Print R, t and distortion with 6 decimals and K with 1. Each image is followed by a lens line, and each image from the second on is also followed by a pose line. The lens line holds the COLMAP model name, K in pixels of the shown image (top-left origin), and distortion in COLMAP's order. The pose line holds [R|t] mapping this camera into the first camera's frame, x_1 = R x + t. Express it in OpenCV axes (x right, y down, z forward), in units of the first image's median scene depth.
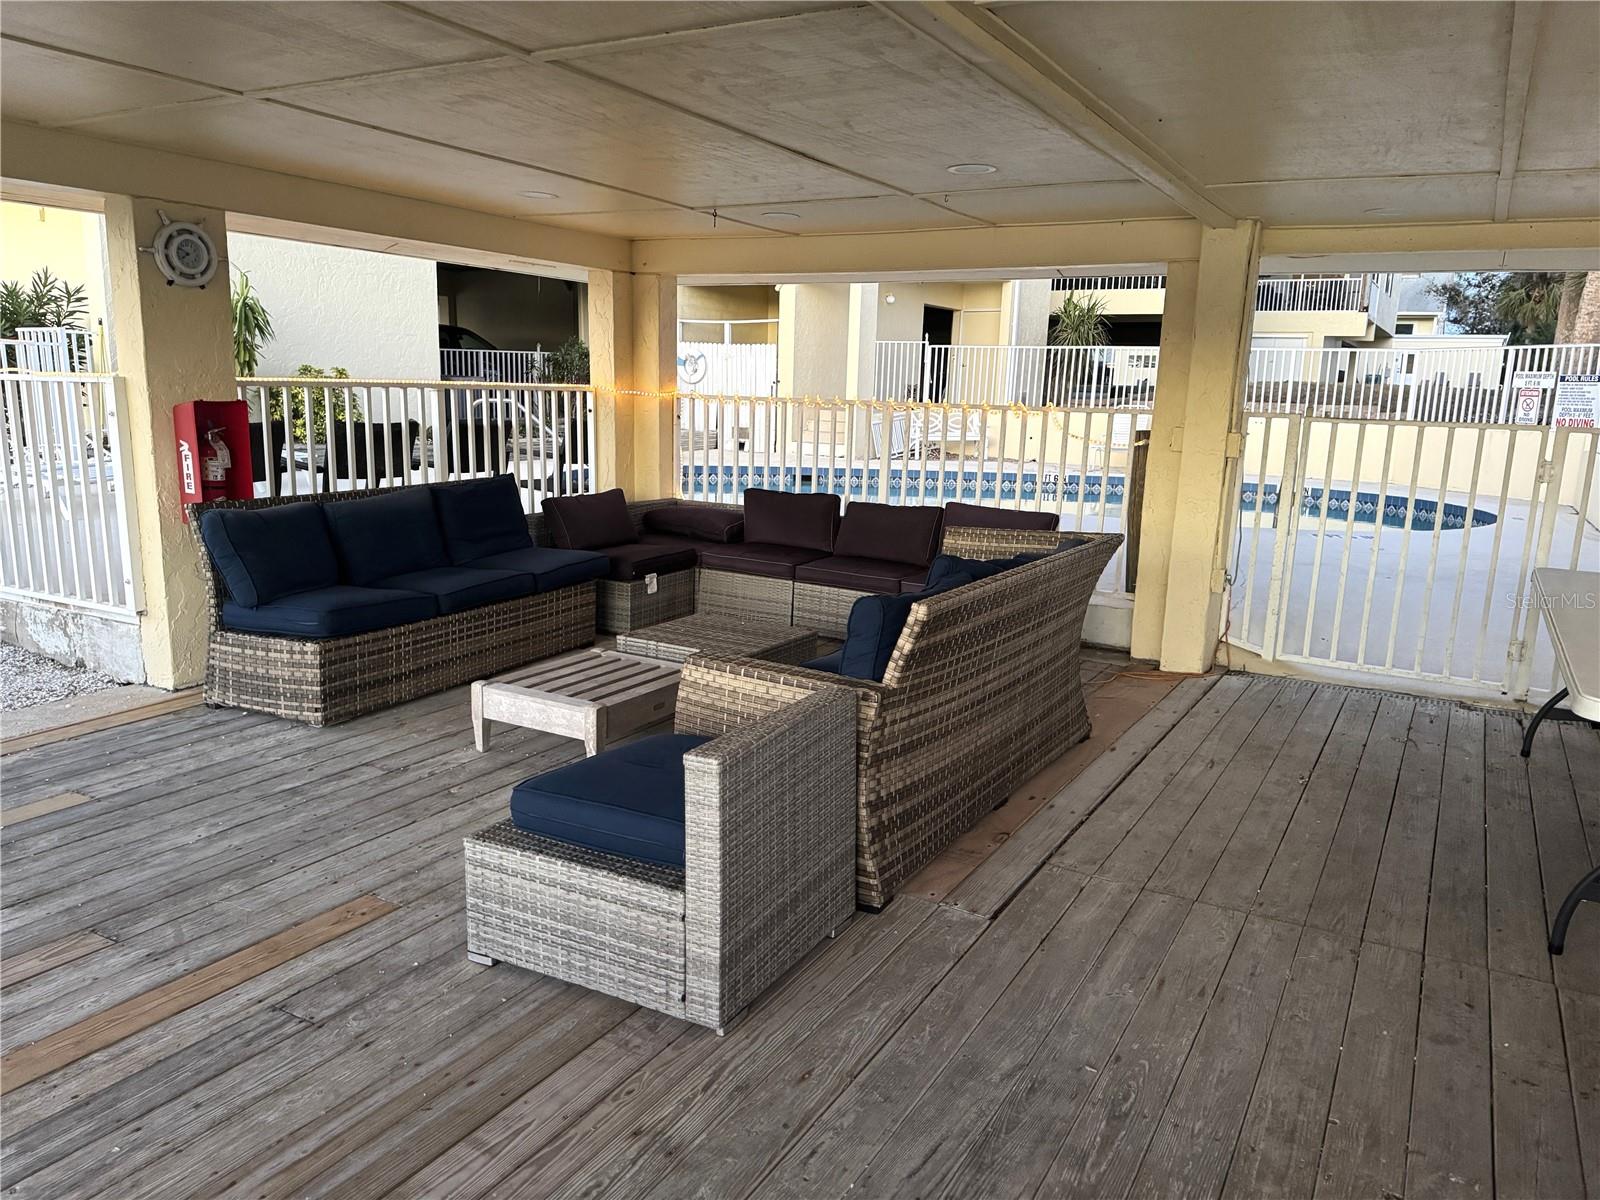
lens RADIAL K [[1131.4, 0, 792.6], [0, 1131.4, 608.9], [0, 0, 1]] dist [0.006400, -0.014980]
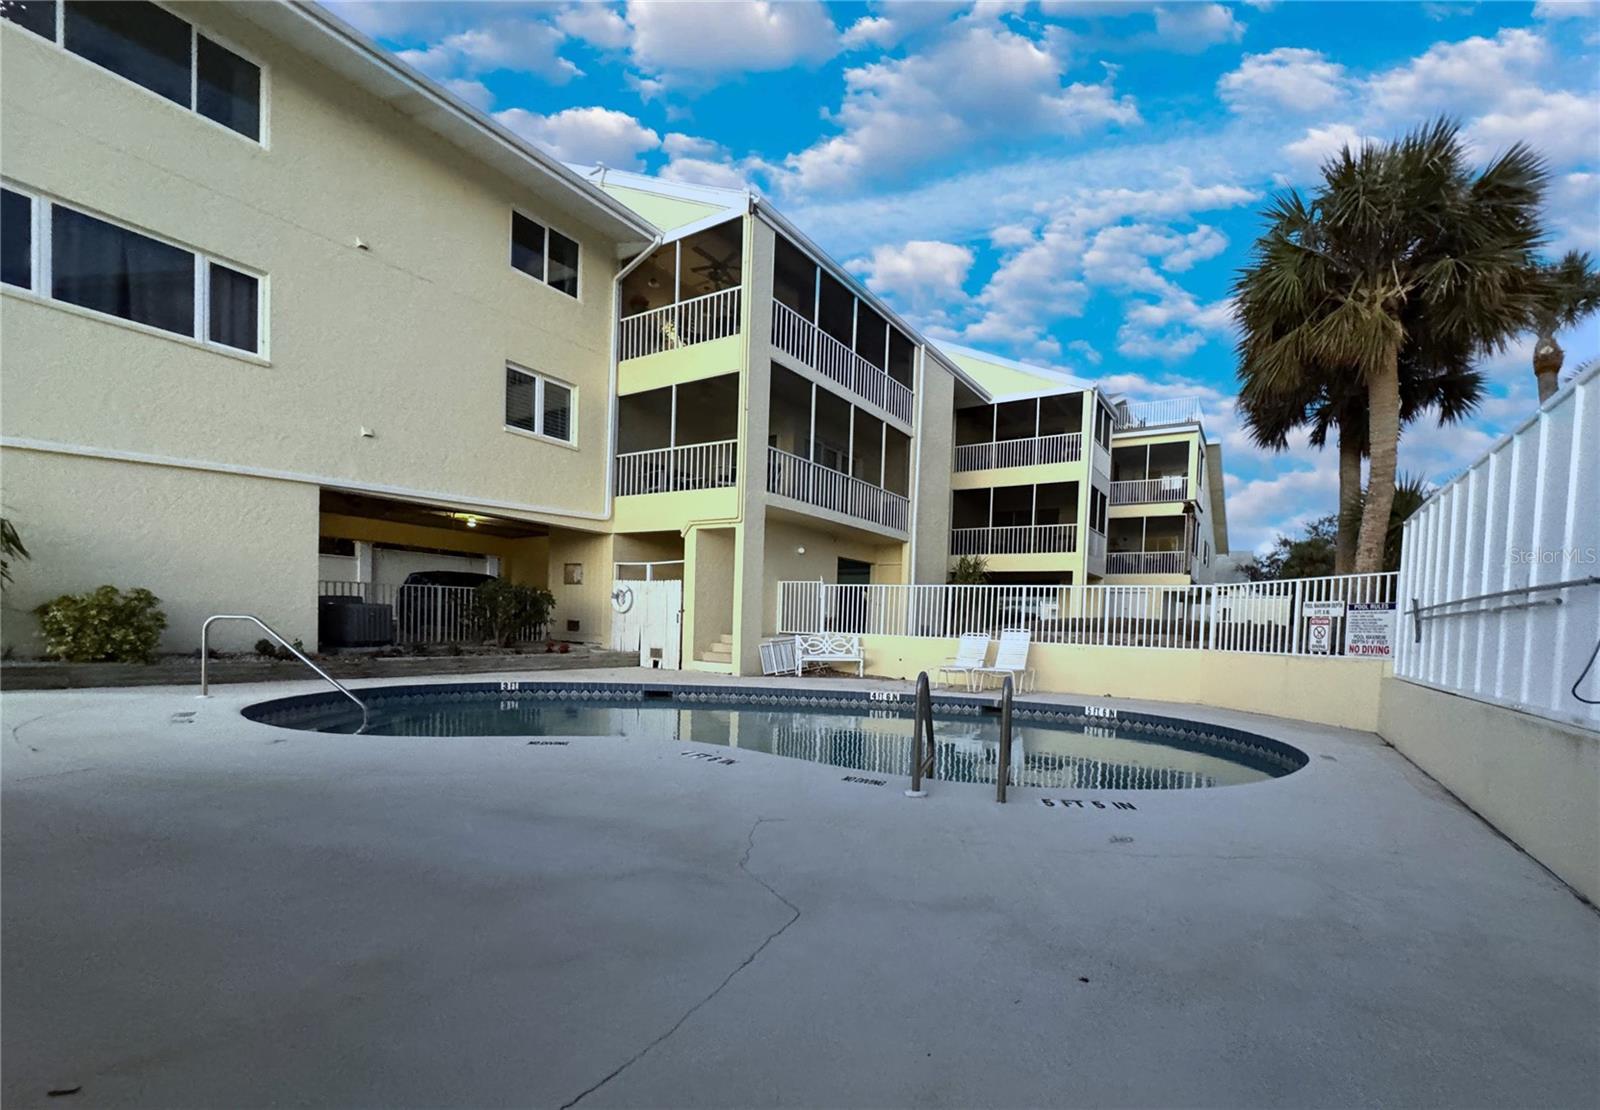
lens RADIAL K [[688.8, 0, 867.8], [0, 688.8, 647.4], [0, 0, 1]] dist [-0.001129, 0.000131]
pose [[0.999956, 0.009257, 0.001524, 0.231132], [-0.008876, 0.986077, -0.166054, -0.057373], [-0.003040, 0.166033, 0.986115, 0.375075]]
